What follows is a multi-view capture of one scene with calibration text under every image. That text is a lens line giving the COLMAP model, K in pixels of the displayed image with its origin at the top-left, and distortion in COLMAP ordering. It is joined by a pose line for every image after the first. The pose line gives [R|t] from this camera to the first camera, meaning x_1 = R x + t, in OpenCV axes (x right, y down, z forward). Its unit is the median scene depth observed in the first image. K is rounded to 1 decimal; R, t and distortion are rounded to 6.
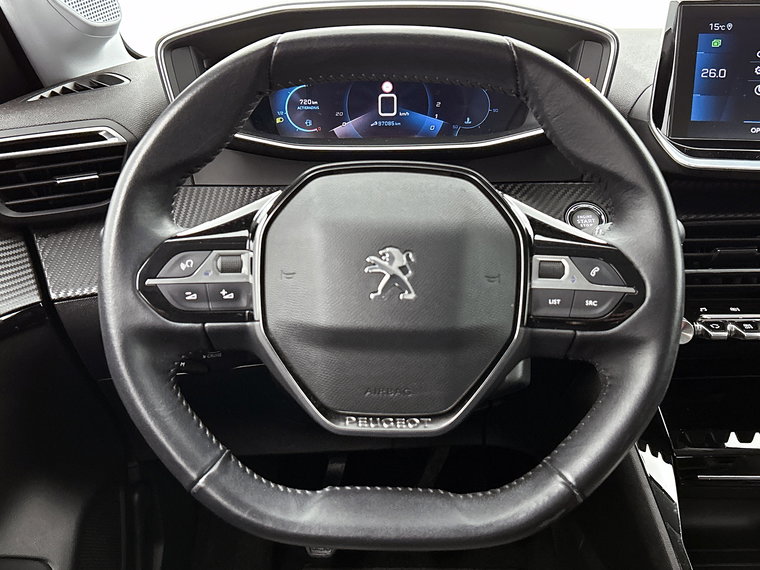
lens RADIAL K [[847.4, 0, 384.6], [0, 847.4, 281.4], [0, 0, 1]] dist [0.060756, 0.000000]
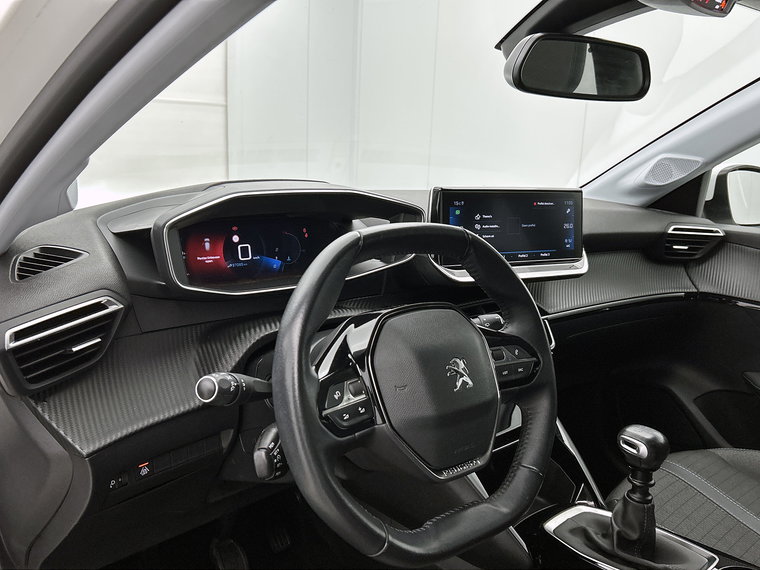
lens RADIAL K [[669.7, 0, 373.9], [0, 669.7, 287.7], [0, 0, 1]] dist [0.125862, -0.000037]
pose [[0.754877, -0.105741, 0.647286, -0.887350], [0.151270, 0.988379, -0.014953, -0.169834], [-0.638183, 0.109203, 0.762101, 0.083966]]
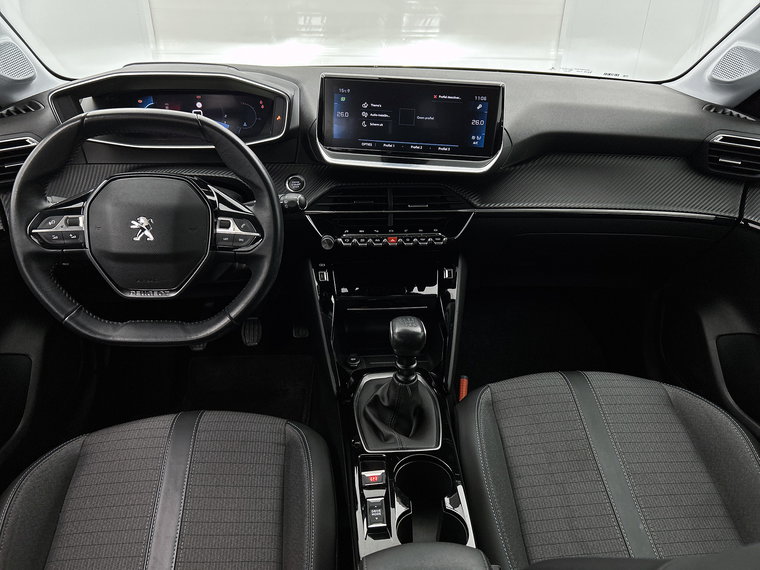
lens RADIAL K [[586.8, 0, 374.6], [0, 586.8, 290.4], [0, 0, 1]] dist [0.037740, -0.033619]
pose [[0.997870, -0.009467, 0.064541, 0.488307], [-0.003501, 0.980216, 0.197902, -0.151001], [-0.065137, -0.197707, 0.978095, -0.563914]]
